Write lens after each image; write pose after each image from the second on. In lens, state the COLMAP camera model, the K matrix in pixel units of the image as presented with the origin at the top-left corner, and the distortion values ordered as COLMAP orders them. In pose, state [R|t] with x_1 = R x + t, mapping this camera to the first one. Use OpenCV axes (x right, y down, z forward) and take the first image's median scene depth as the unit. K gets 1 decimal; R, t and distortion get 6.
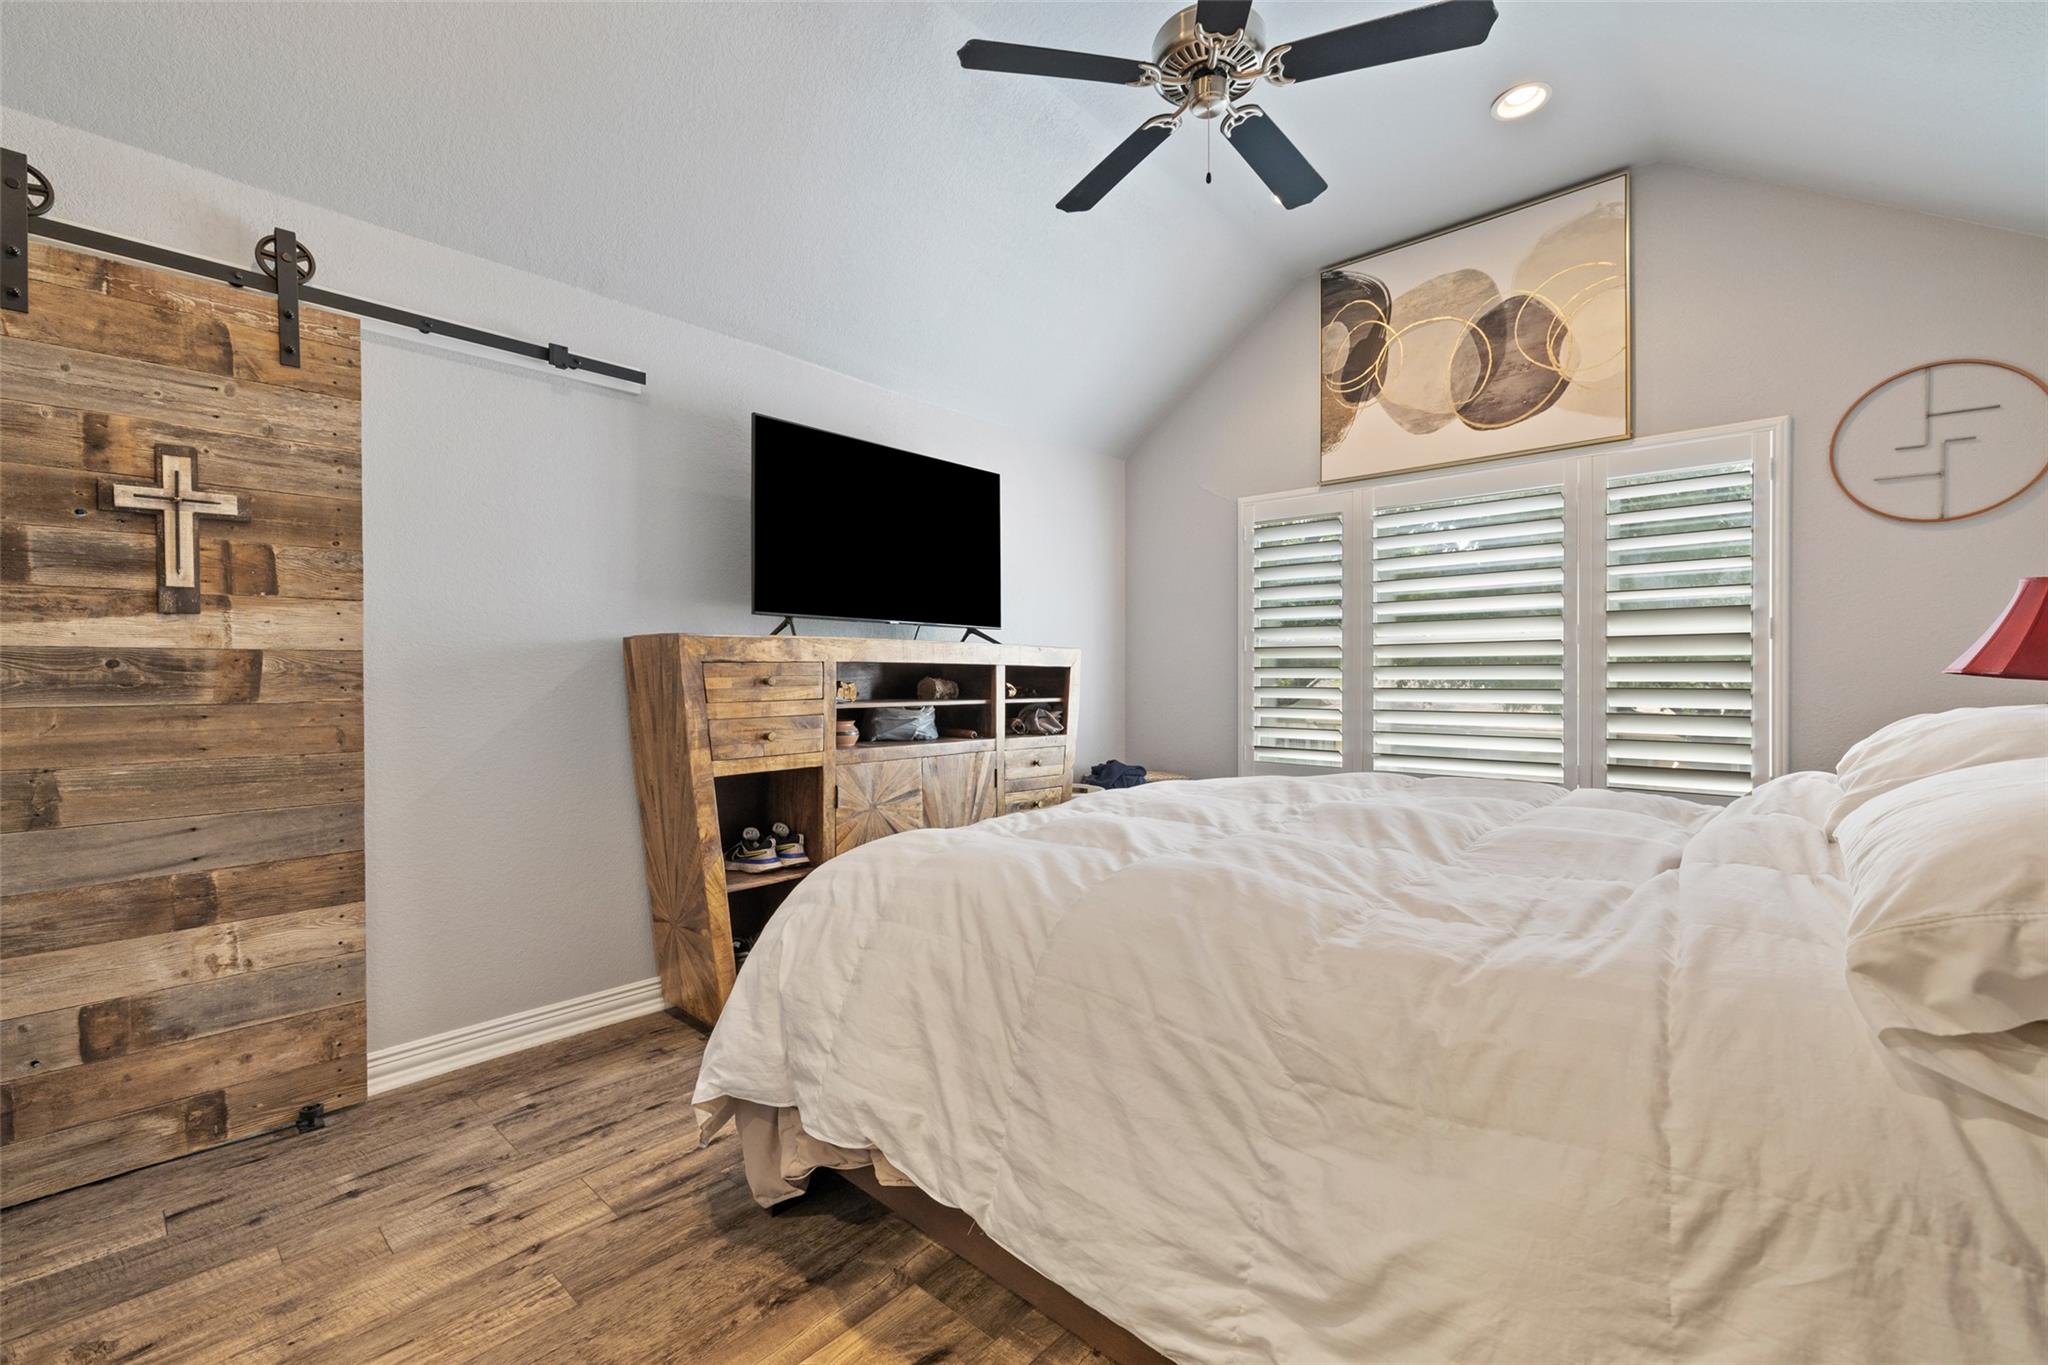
lens RADIAL K [[856.8, 0, 1031.4], [0, 856.8, 673.2], [0, 0, 1]] dist [-0.000265, 0.000419]
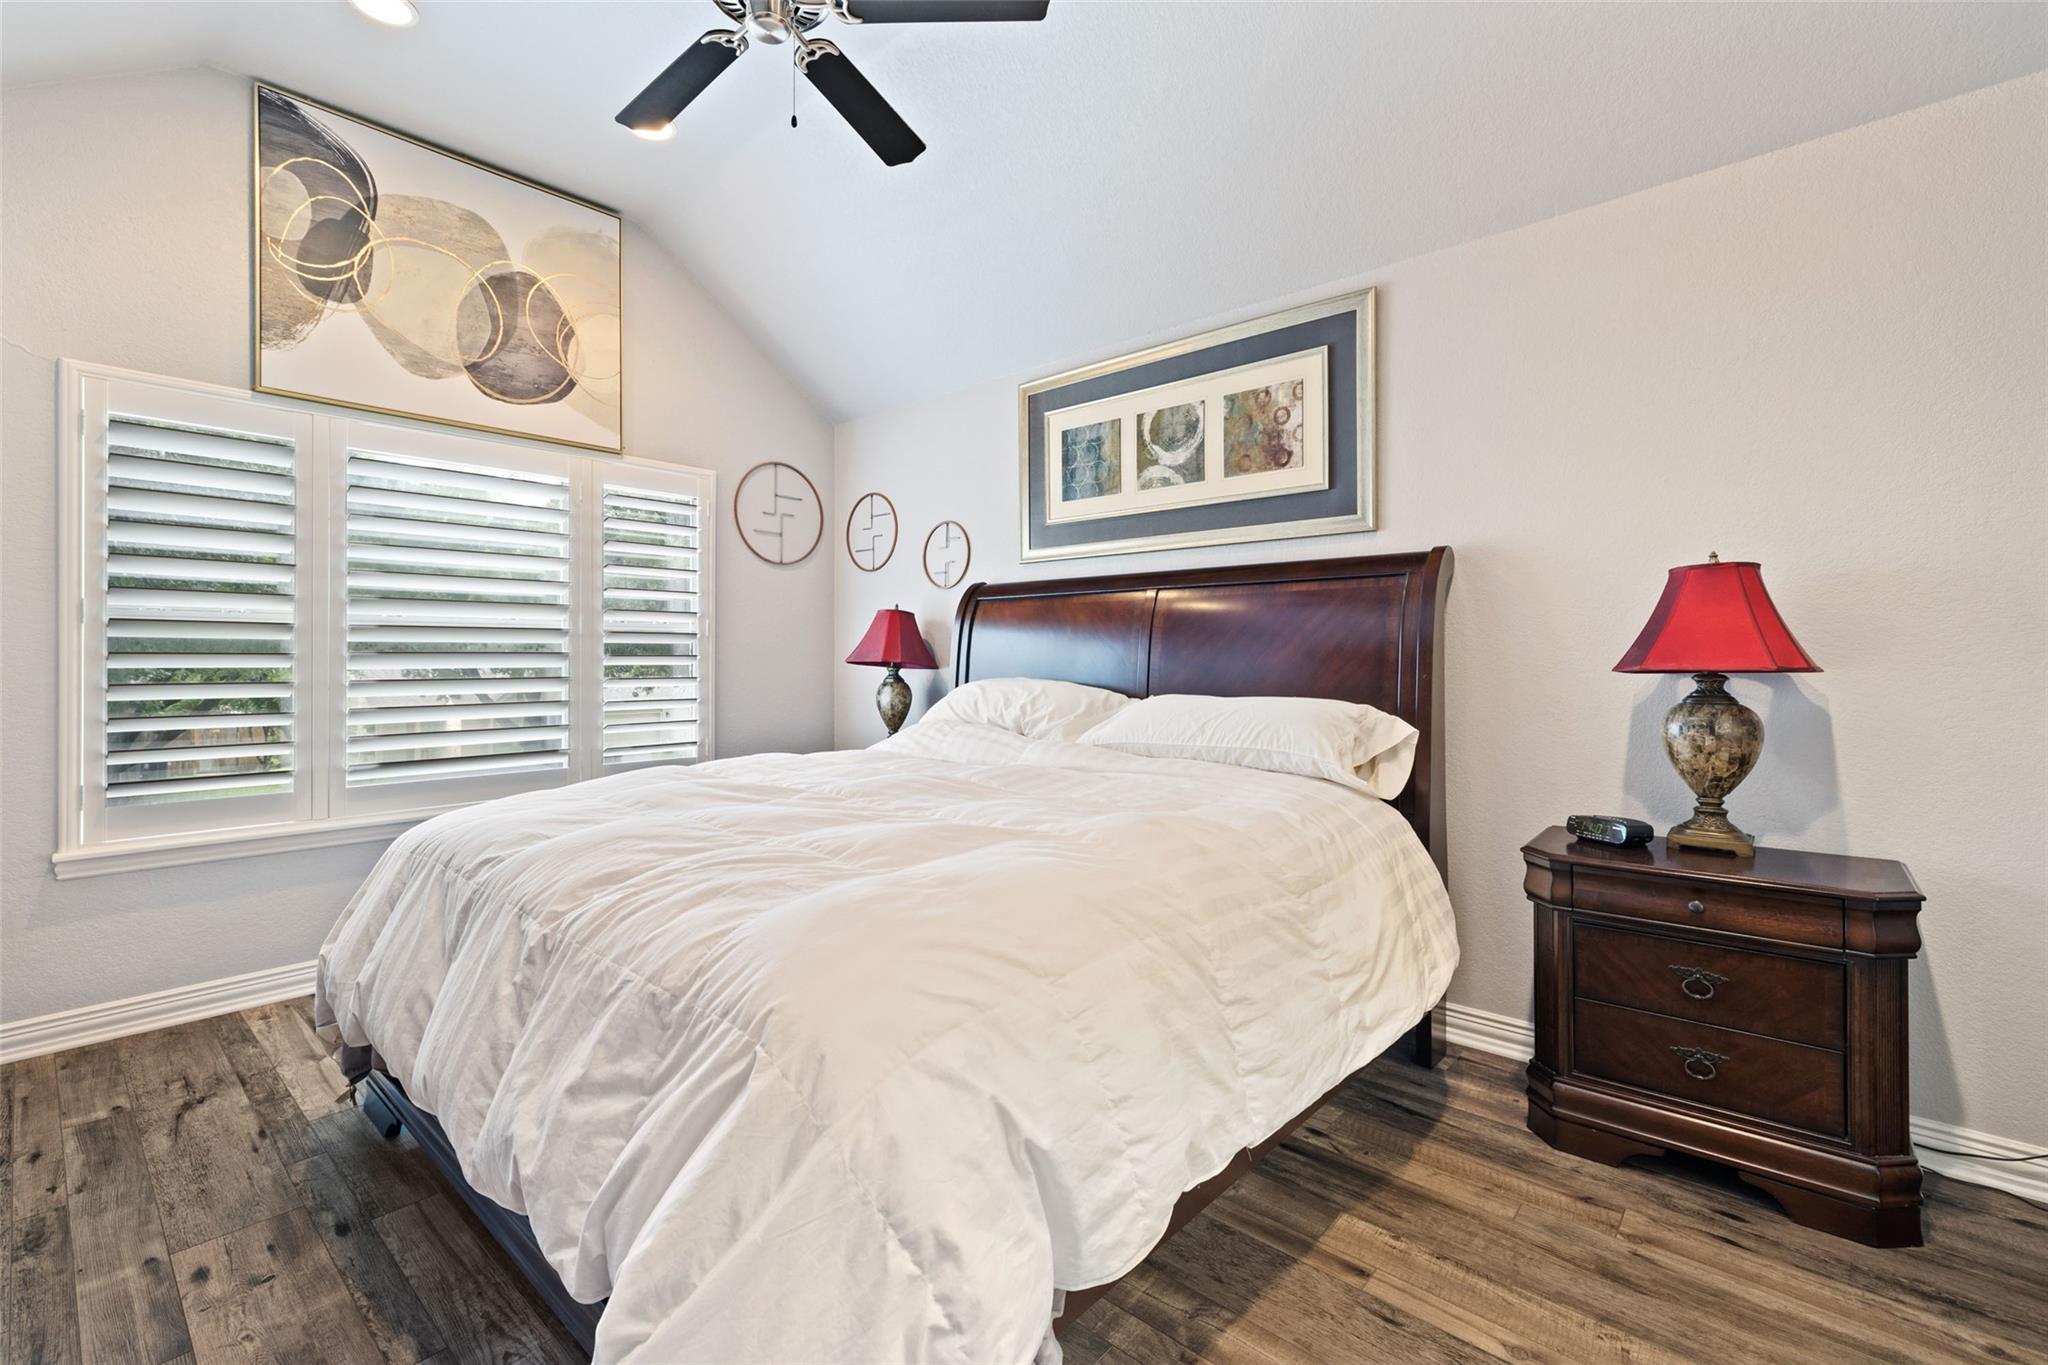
lens RADIAL K [[856.8, 0, 1031.4], [0, 856.8, 673.2], [0, 0, 1]] dist [-0.000265, 0.000419]
pose [[0.002622, -0.014351, 0.999894, -0.402816], [0.001969, 0.999895, 0.014345, 0.001206], [-0.999995, 0.001932, 0.002650, 0.415856]]
